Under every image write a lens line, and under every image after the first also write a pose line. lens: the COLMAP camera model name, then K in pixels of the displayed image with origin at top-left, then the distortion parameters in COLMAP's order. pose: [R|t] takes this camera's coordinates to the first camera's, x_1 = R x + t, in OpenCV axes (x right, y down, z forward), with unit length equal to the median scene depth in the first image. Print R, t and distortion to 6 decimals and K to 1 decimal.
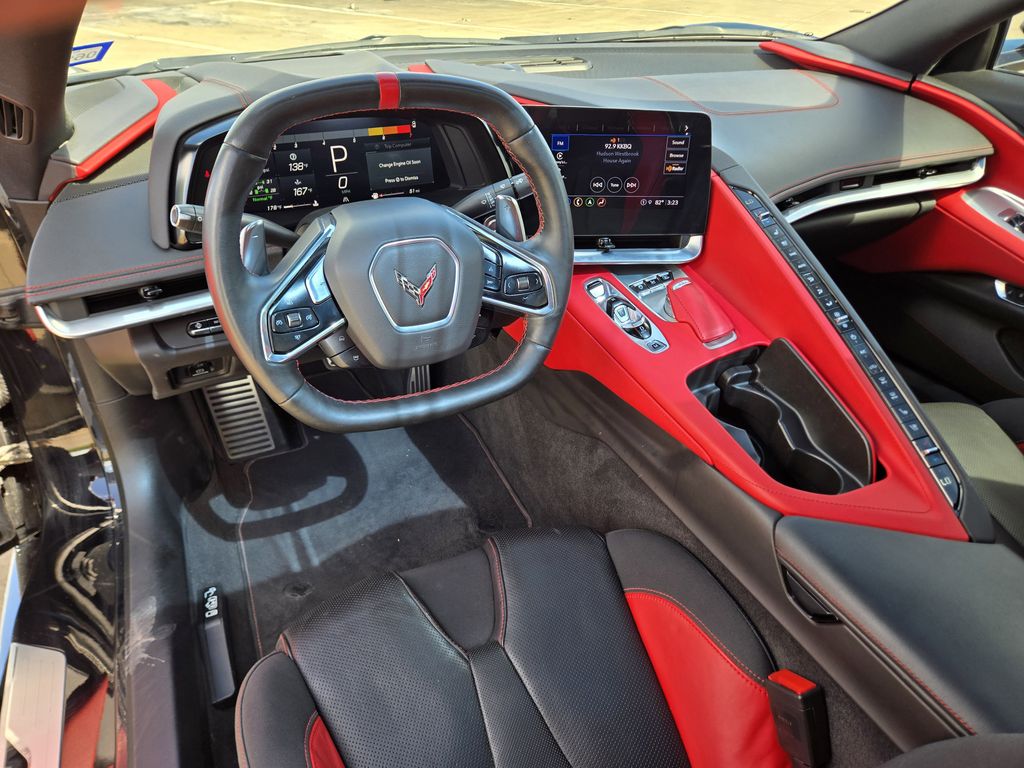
lens RADIAL K [[700.2, 0, 514.4], [0, 700.2, 377.5], [0, 0, 1]] dist [0.026335, -0.020059]
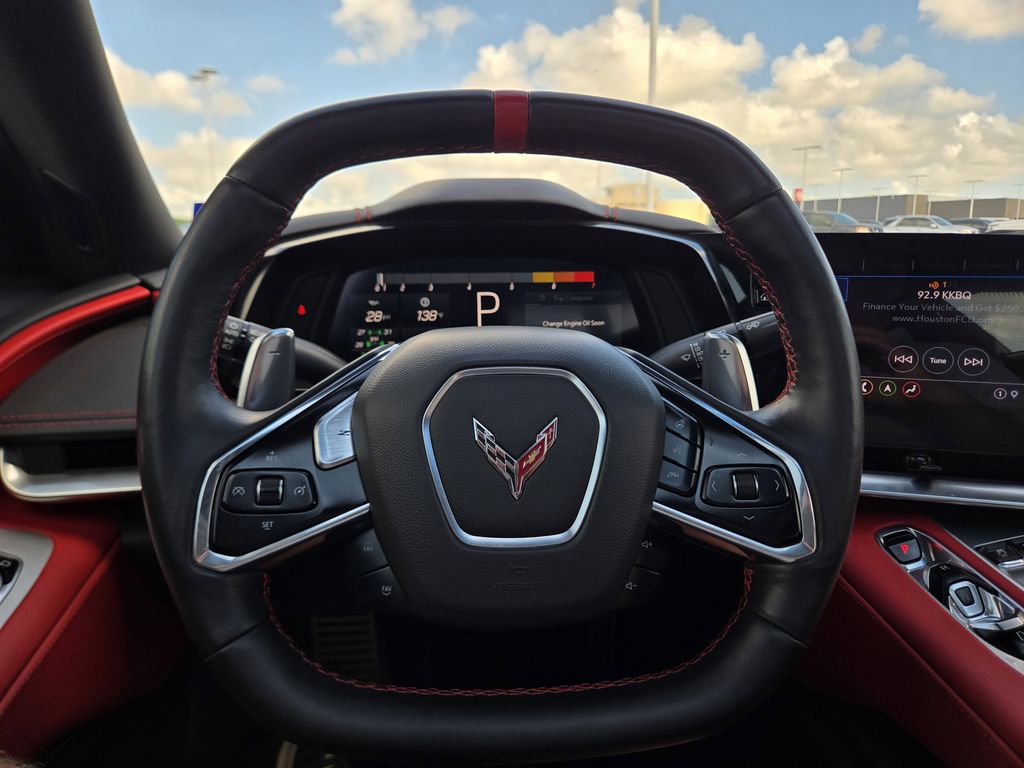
lens RADIAL K [[700.2, 0, 505.8], [0, 700.2, 375.8], [0, 0, 1]] dist [0.026335, -0.020059]
pose [[0.933190, 0.039776, -0.357175, 0.022771], [-0.172961, 0.920894, -0.349341, -0.006596], [0.315025, 0.387779, 0.866249, 0.418304]]
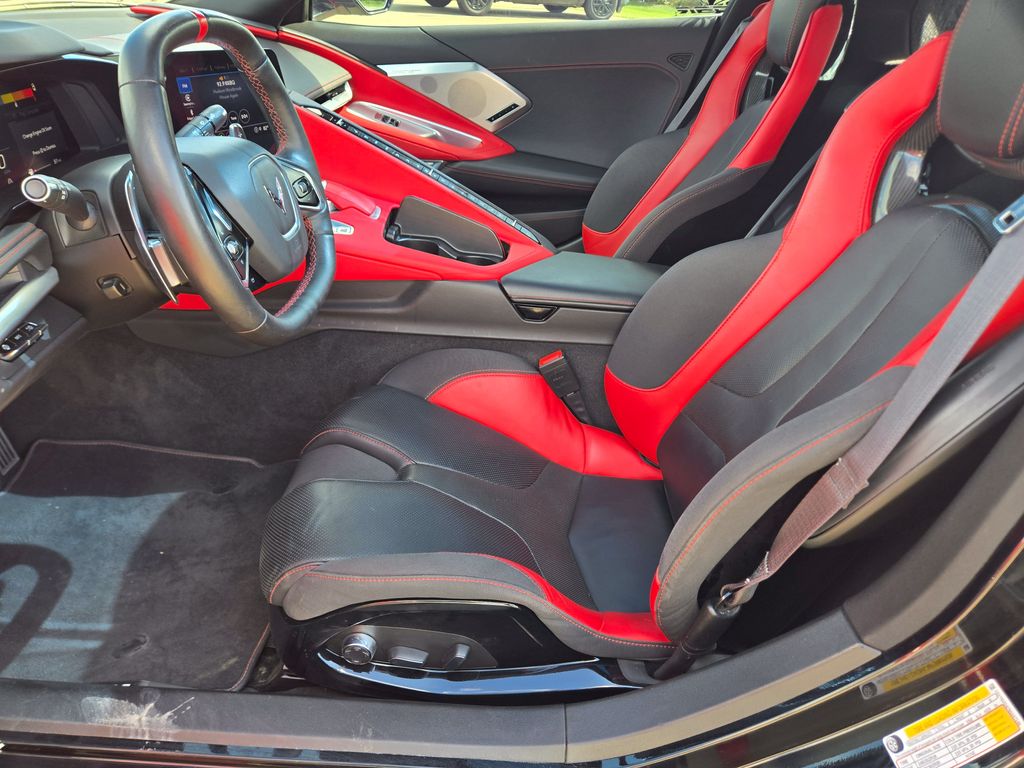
lens RADIAL K [[700.2, 0, 505.7], [0, 700.2, 385.7], [0, 0, 1]] dist [0.026335, -0.020059]
pose [[0.453204, -0.445858, 0.771892, -0.757151], [0.432239, 0.867231, 0.247144, 0.011673], [-0.779599, 0.221635, 0.585750, 0.080049]]
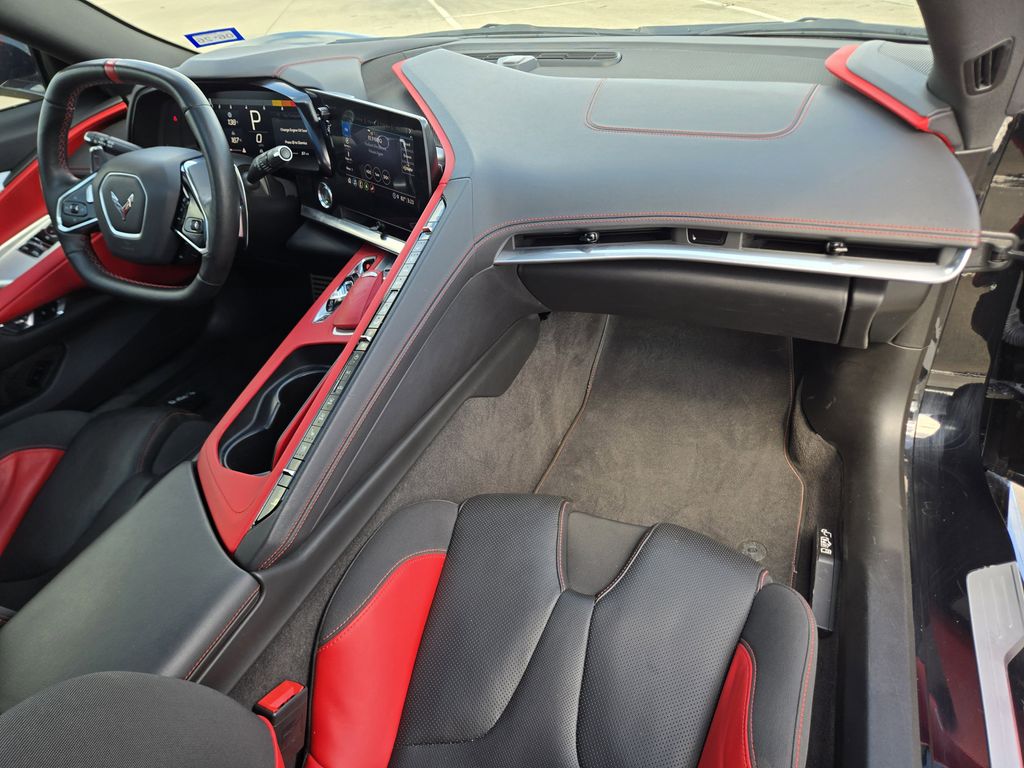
lens RADIAL K [[700.2, 0, 508.9], [0, 700.2, 383.9], [0, 0, 1]] dist [0.026335, -0.020059]
pose [[0.661728, 0.362194, -0.656454, 1.152389], [-0.332383, 0.926547, 0.176162, -0.240649], [0.672040, 0.101623, 0.733509, 0.378847]]
